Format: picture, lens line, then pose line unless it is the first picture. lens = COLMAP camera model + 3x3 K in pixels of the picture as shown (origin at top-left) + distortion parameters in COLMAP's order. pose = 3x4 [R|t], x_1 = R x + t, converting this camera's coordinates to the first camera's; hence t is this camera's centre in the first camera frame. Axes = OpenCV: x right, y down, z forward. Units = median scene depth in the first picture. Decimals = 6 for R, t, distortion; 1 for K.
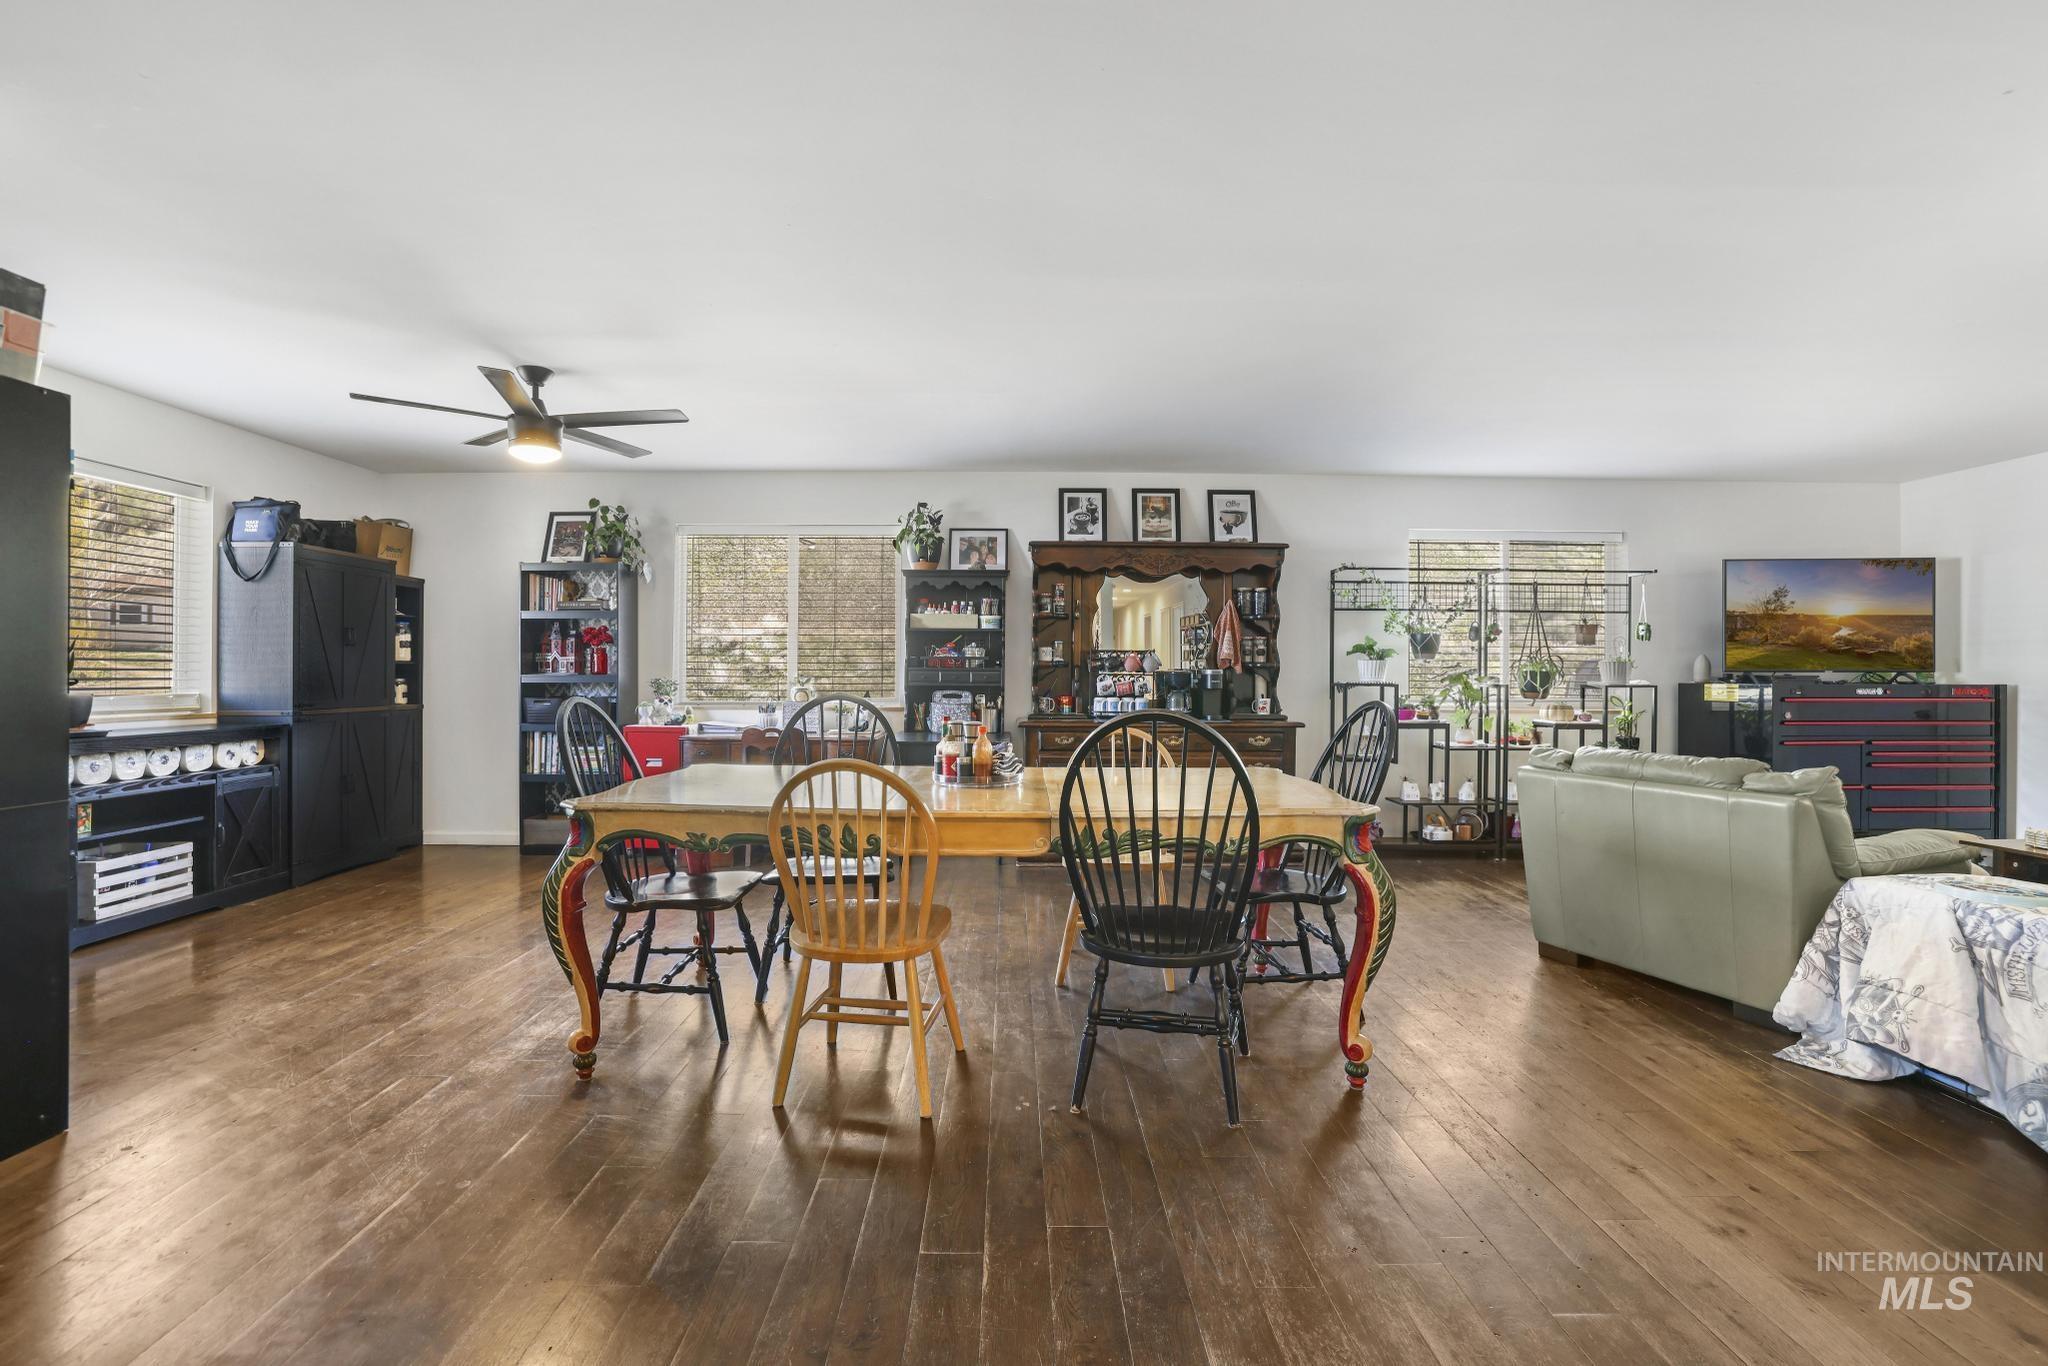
lens RADIAL K [[894.2, 0, 1013.4], [0, 894.2, 672.4], [0, 0, 1]] dist [-0.057849, 0.019862]
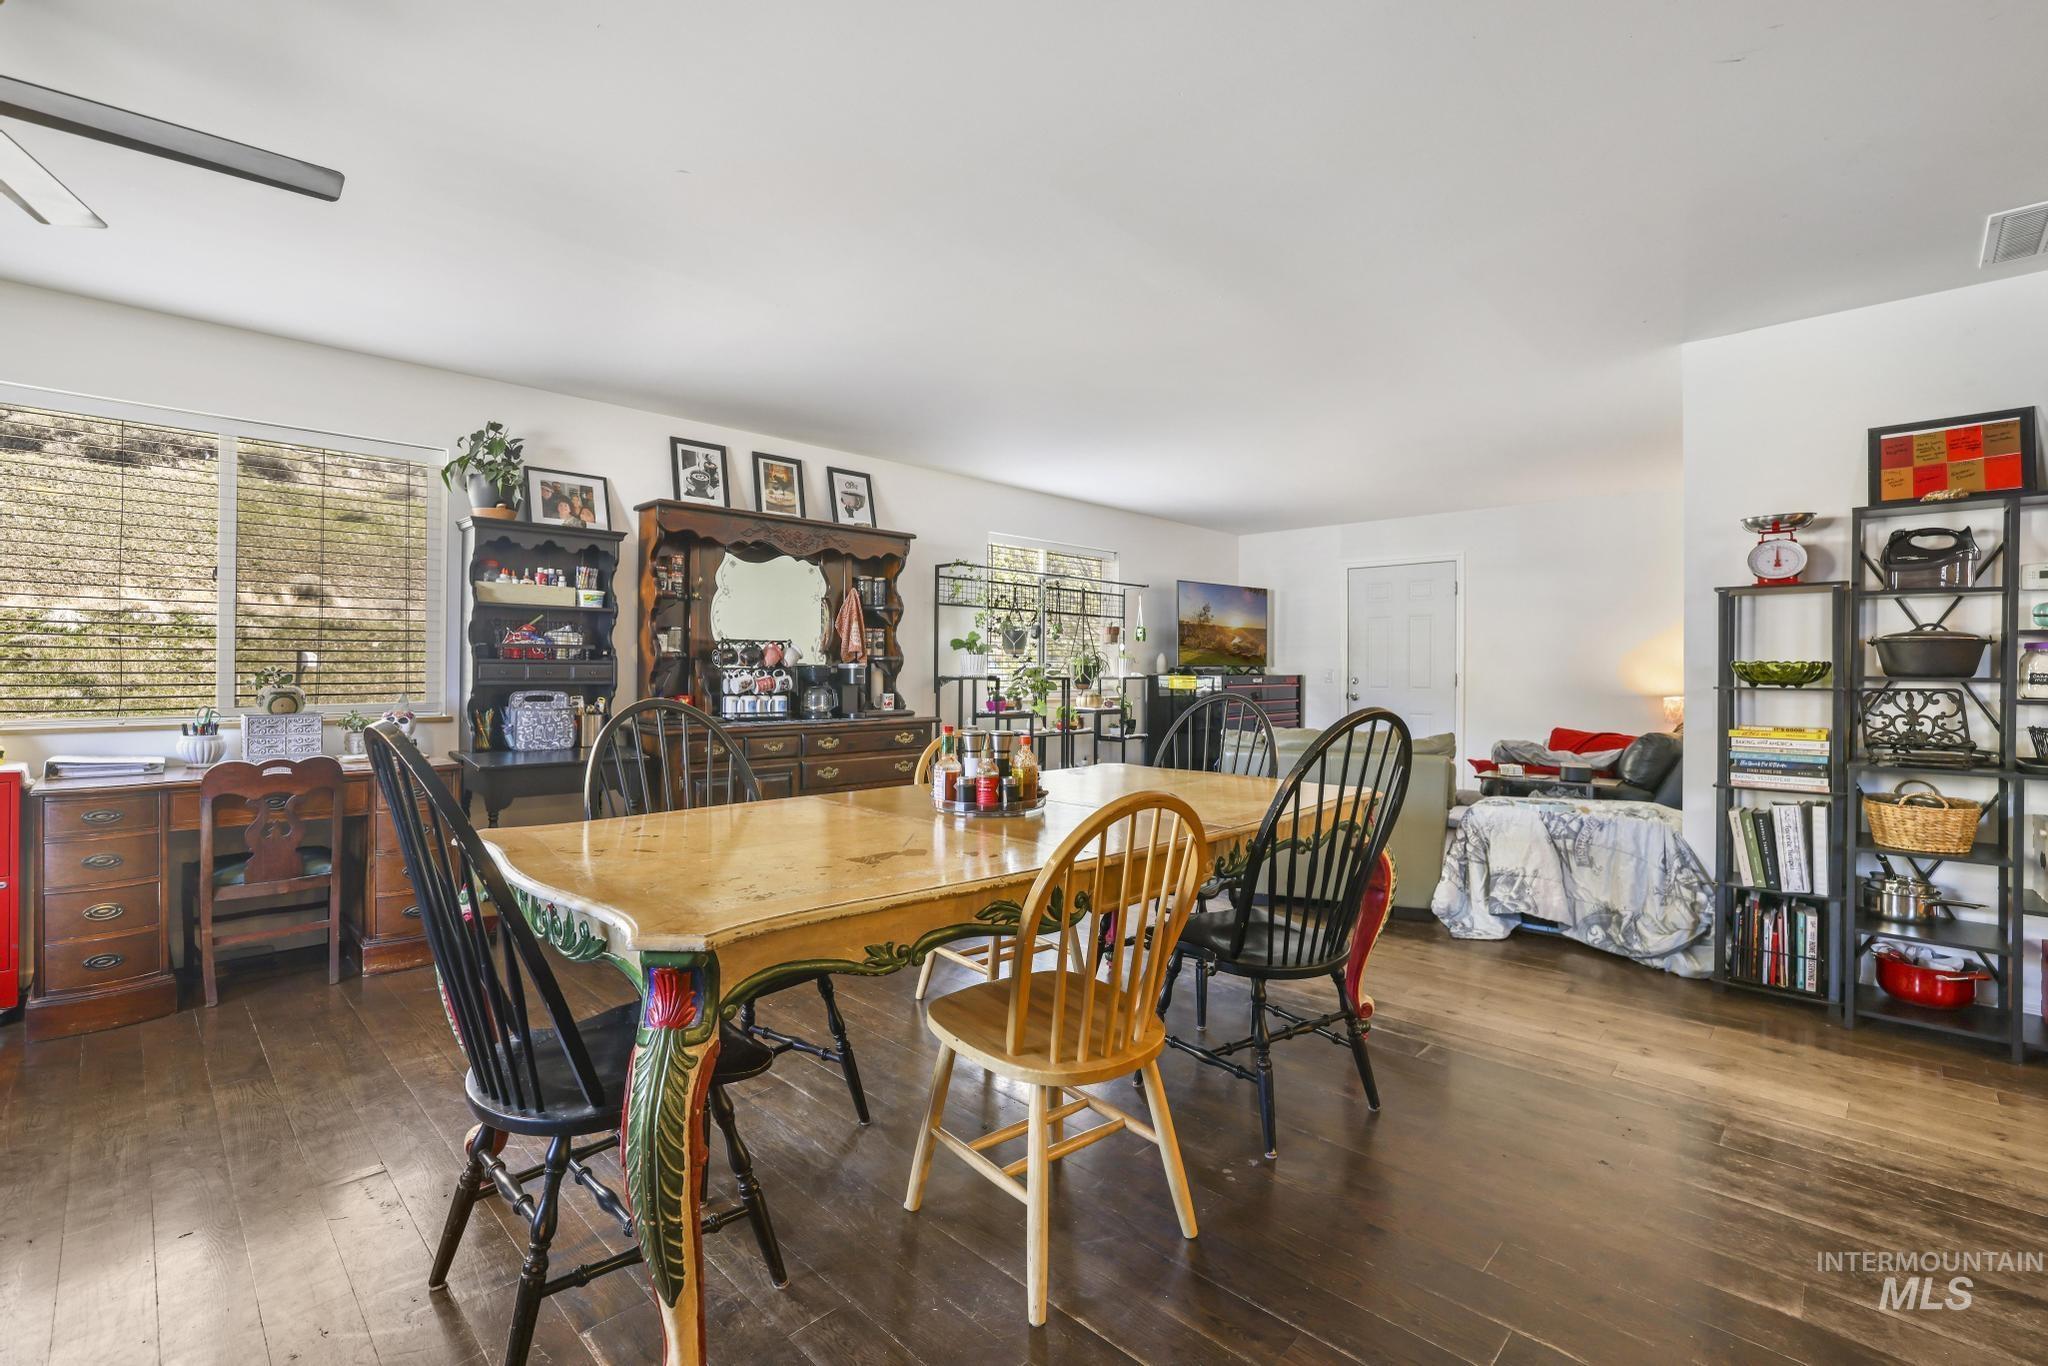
lens RADIAL K [[903.4, 0, 1005.4], [0, 903.4, 672.2], [0, 0, 1]] dist [-0.051879, 0.021050]
pose [[0.706224, -0.002758, 0.707983, -0.313094], [-0.002730, 0.999974, 0.006619, -0.000660], [-0.707983, -0.006607, 0.706198, 0.223454]]
